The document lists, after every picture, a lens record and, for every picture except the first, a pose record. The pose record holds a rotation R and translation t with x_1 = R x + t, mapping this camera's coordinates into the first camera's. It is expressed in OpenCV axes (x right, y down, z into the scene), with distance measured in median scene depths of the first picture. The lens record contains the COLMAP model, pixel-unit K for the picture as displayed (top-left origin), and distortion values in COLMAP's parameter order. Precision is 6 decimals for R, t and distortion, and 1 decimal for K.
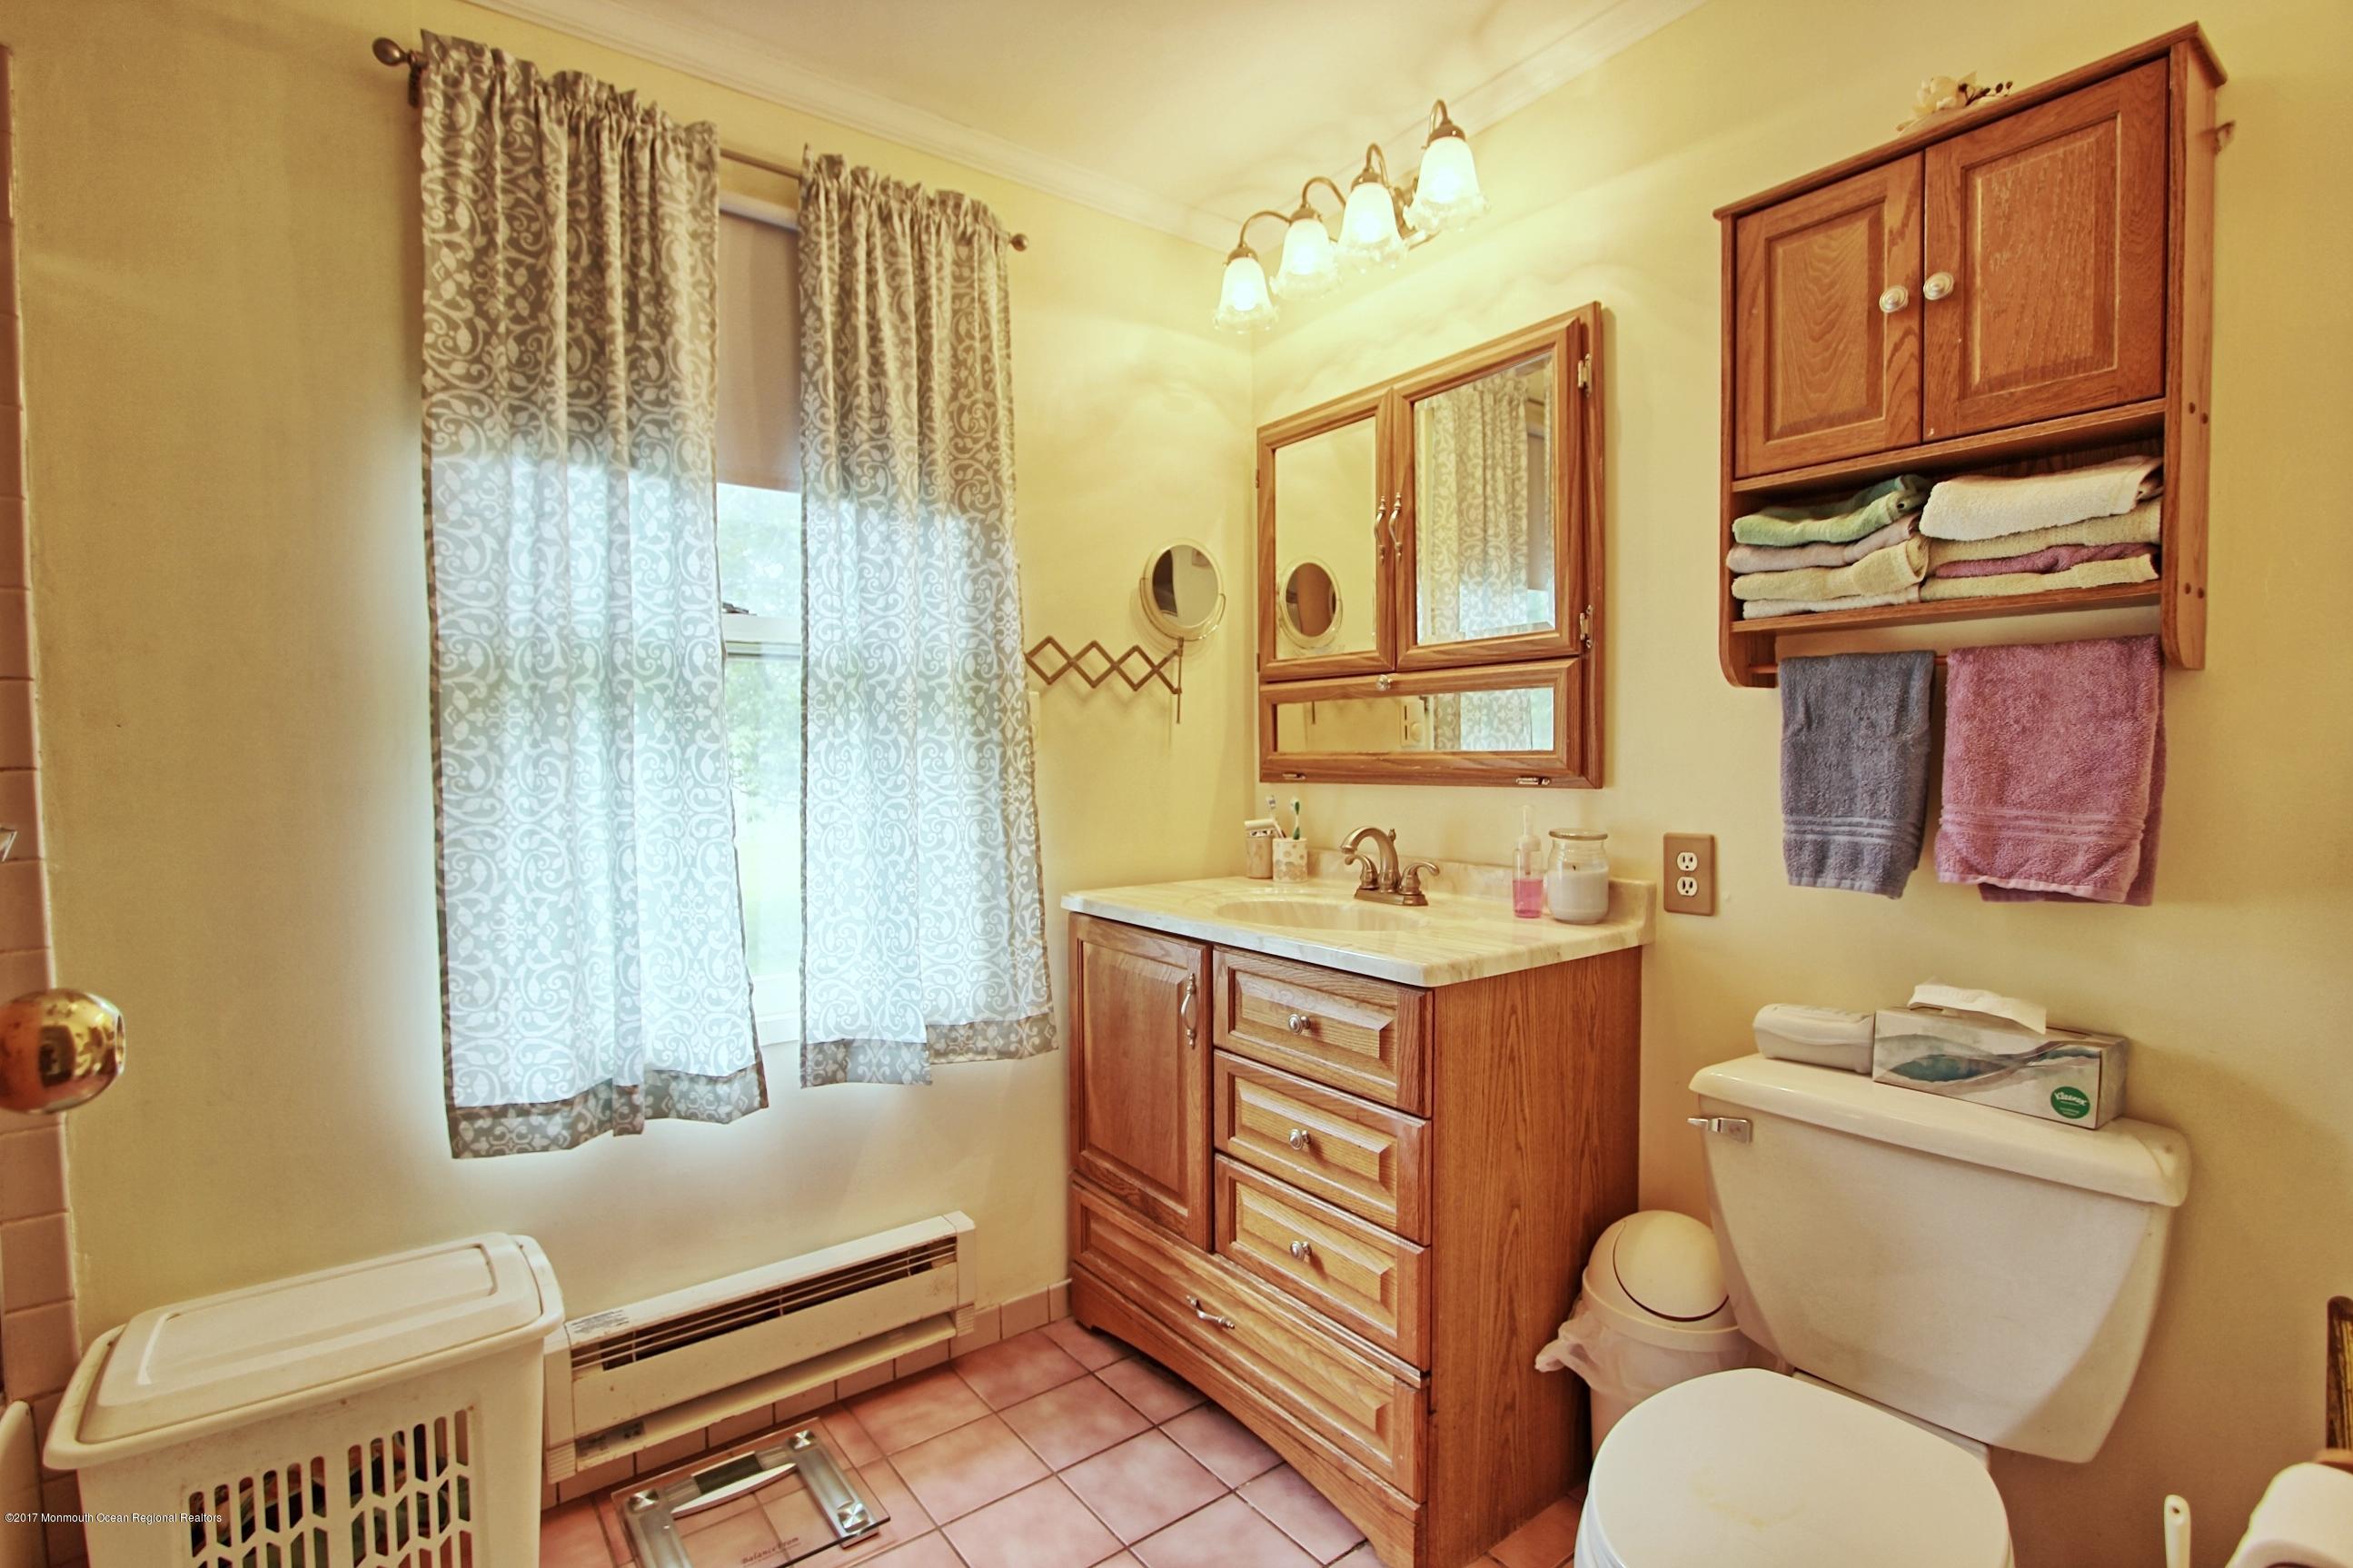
lens RADIAL K [[1080.3, 0, 1162.4], [0, 1080.3, 792.3], [0, 0, 1]] dist [-0.022455, 0.003777]
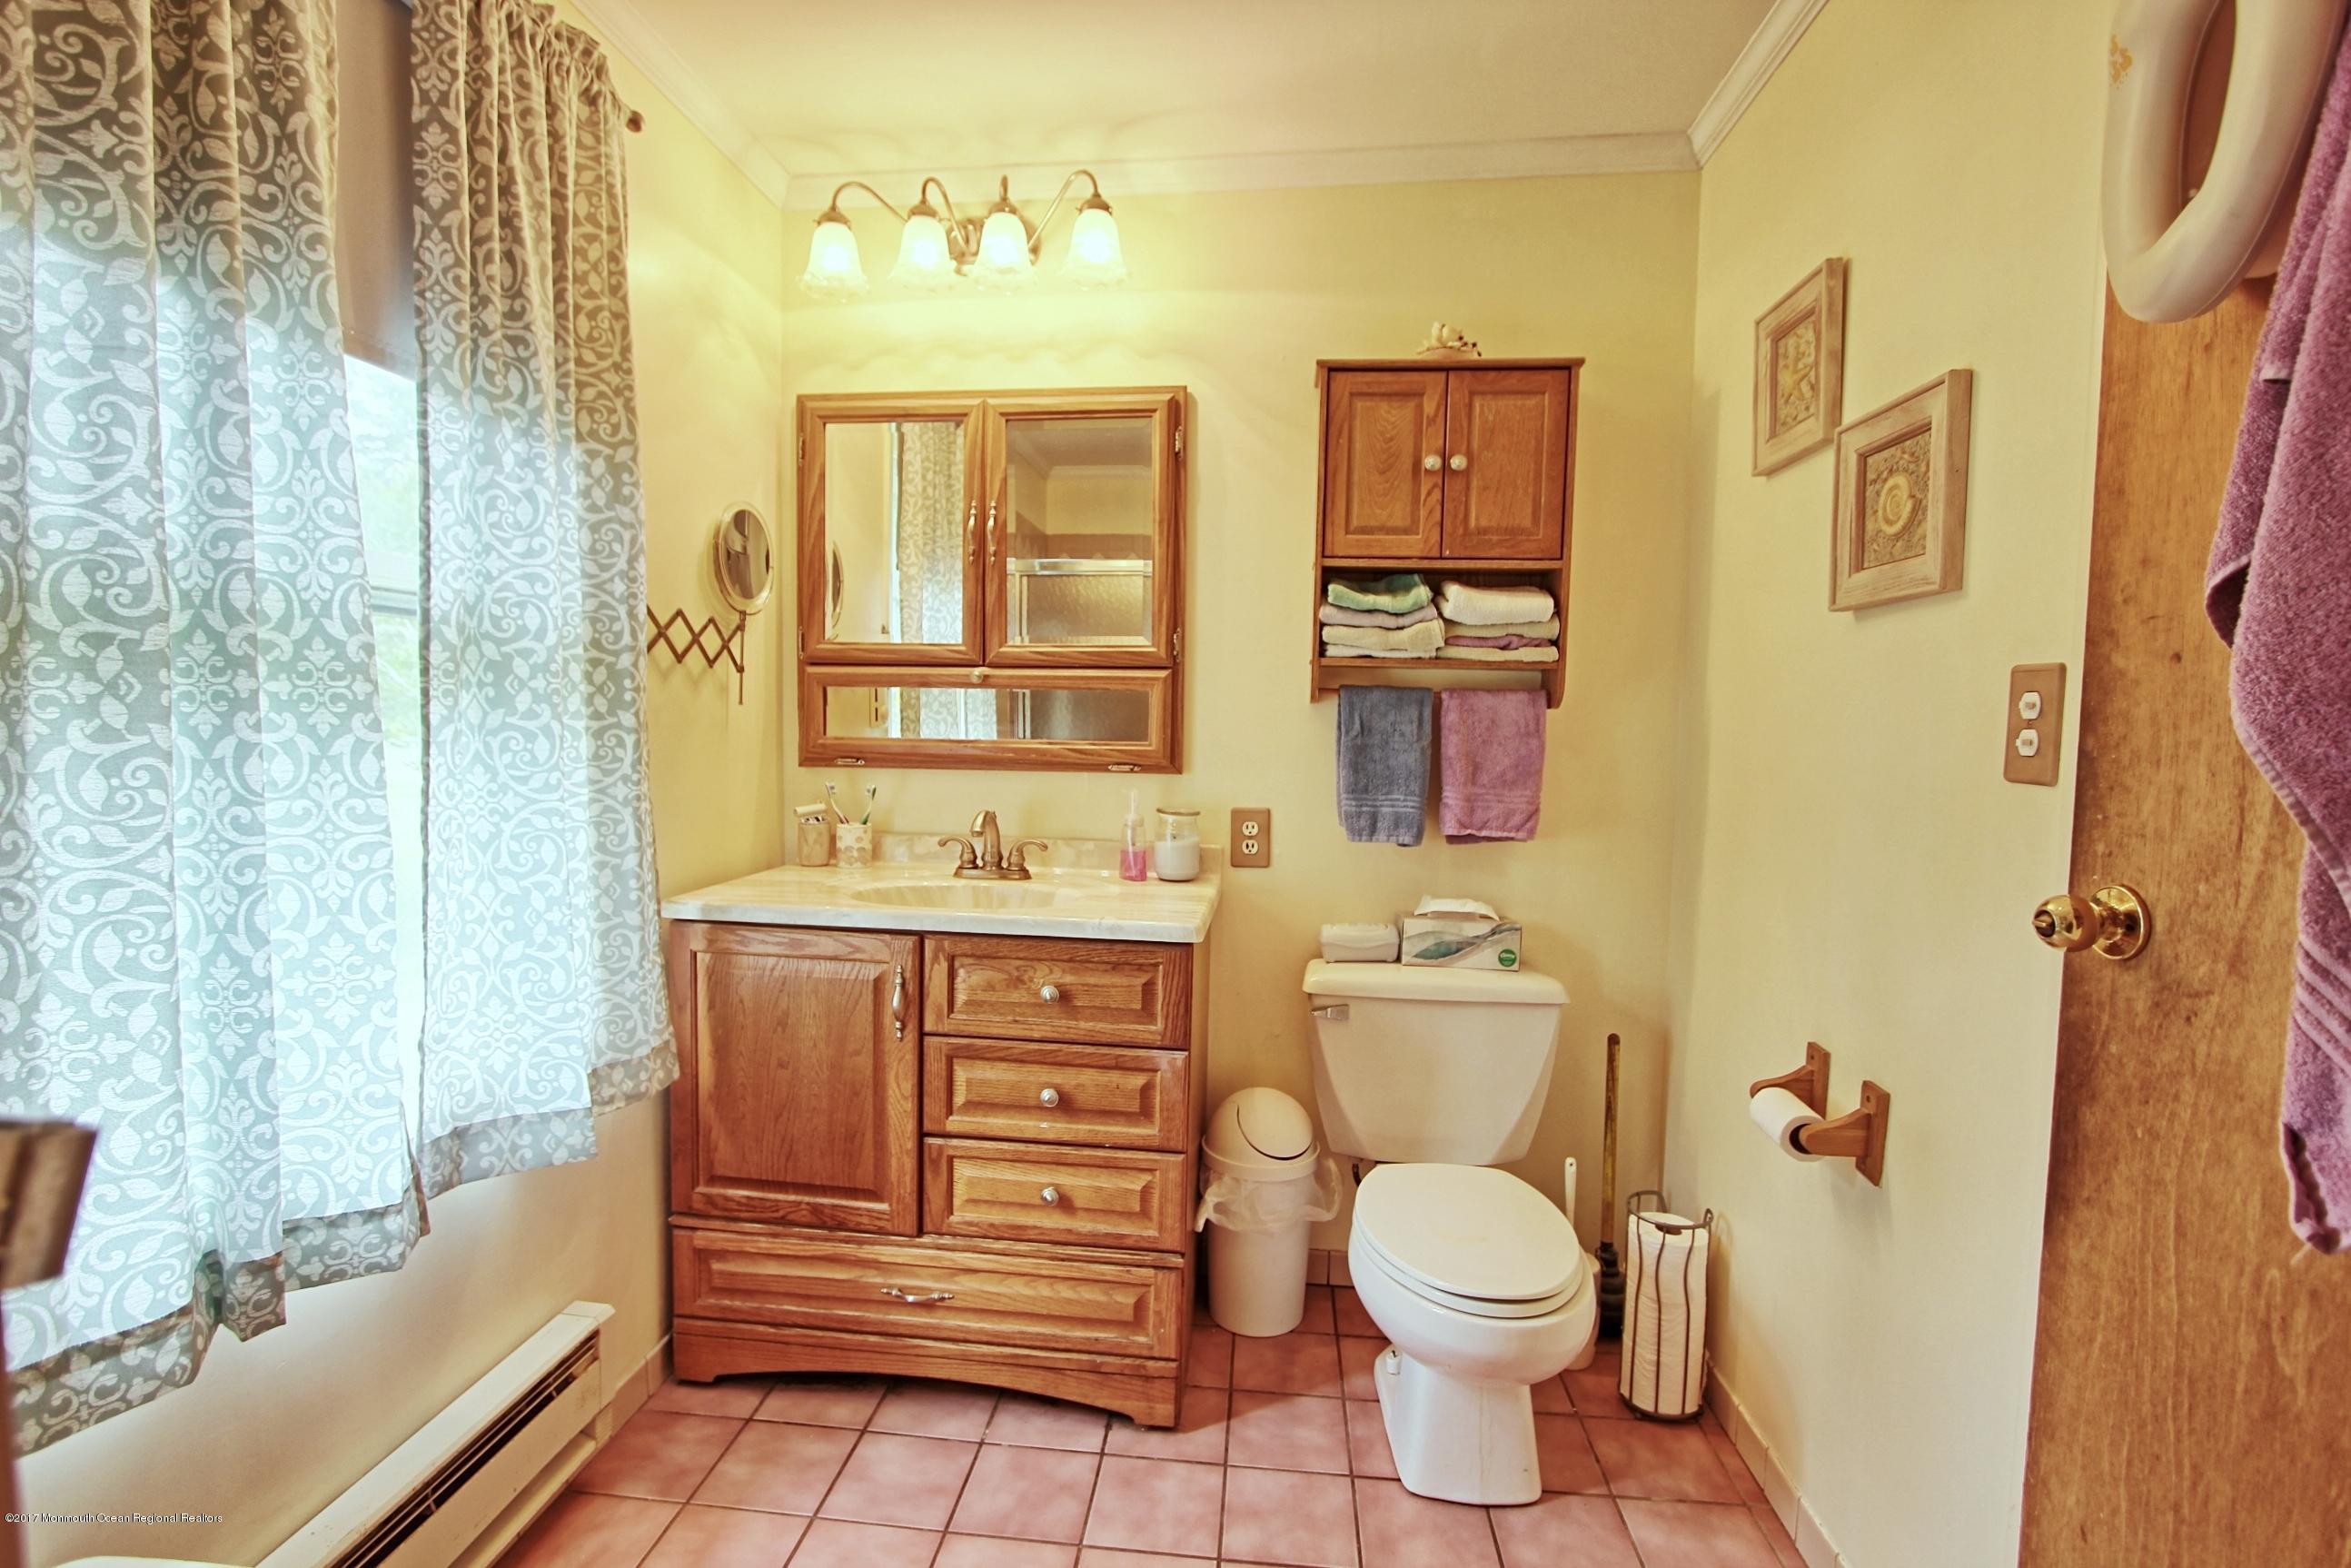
lens RADIAL K [[1079.4, 0, 1161.4], [0, 1079.4, 792.3], [0, 0, 1]] dist [-0.022455, 0.003777]
pose [[0.680869, -0.028932, 0.731834, -0.542263], [0.002935, 0.999319, 0.036776, -0.029279], [-0.732399, -0.022891, 0.680490, 0.153032]]
